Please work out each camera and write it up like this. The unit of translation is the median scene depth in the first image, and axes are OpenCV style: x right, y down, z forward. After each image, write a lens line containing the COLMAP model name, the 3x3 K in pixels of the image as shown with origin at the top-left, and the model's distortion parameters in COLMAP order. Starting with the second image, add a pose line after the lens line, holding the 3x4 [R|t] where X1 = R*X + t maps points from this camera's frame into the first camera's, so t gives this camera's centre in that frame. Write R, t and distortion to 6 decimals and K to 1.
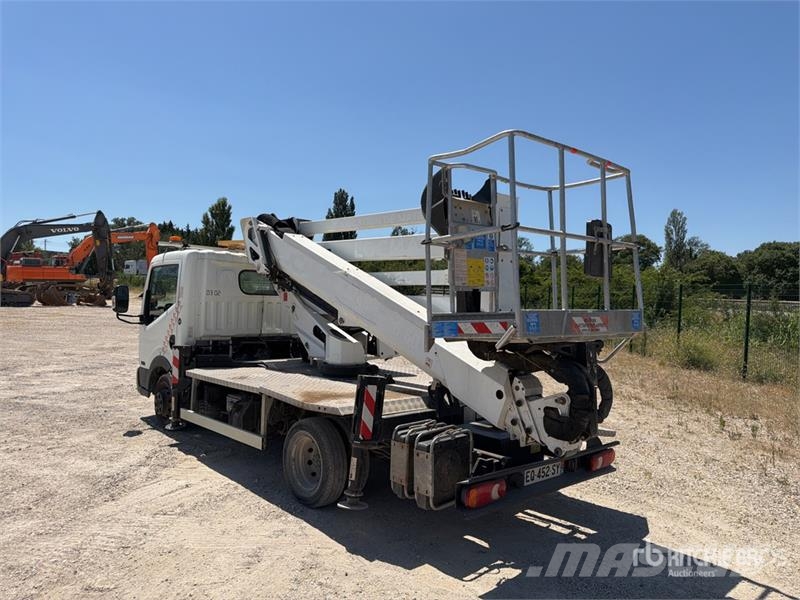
lens RADIAL K [[583.2, 0, 400.0], [0, 583.2, 300.0], [0, 0, 1]] dist [0.131673, -0.161338]
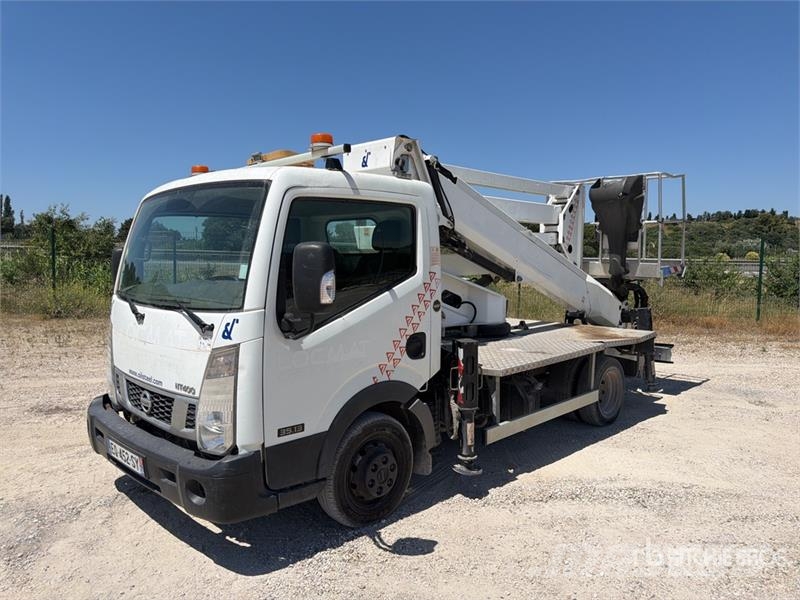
lens RADIAL K [[572.9, 0, 382.3], [0, 572.9, 300.2], [0, 0, 1]] dist [0.000634, -0.003897]
pose [[-0.032437, -0.111674, 0.993215, -1.051131], [-0.006981, 0.993739, 0.111505, -0.036166], [-0.999449, -0.003317, -0.033014, 1.213904]]
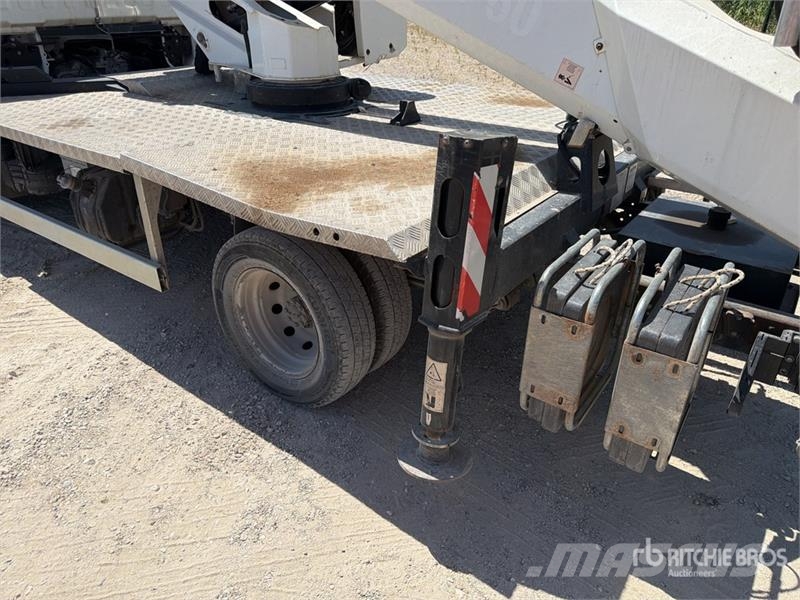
lens RADIAL K [[574.8, 0, 400.0], [0, 574.8, 300.0], [0, 0, 1]] dist [0.026666, -0.025819]
pose [[0.980792, -0.111107, 0.160318, -0.108090], [0.019608, 0.873908, 0.485696, 0.039939], [-0.194068, -0.473223, 0.859301, 0.496098]]
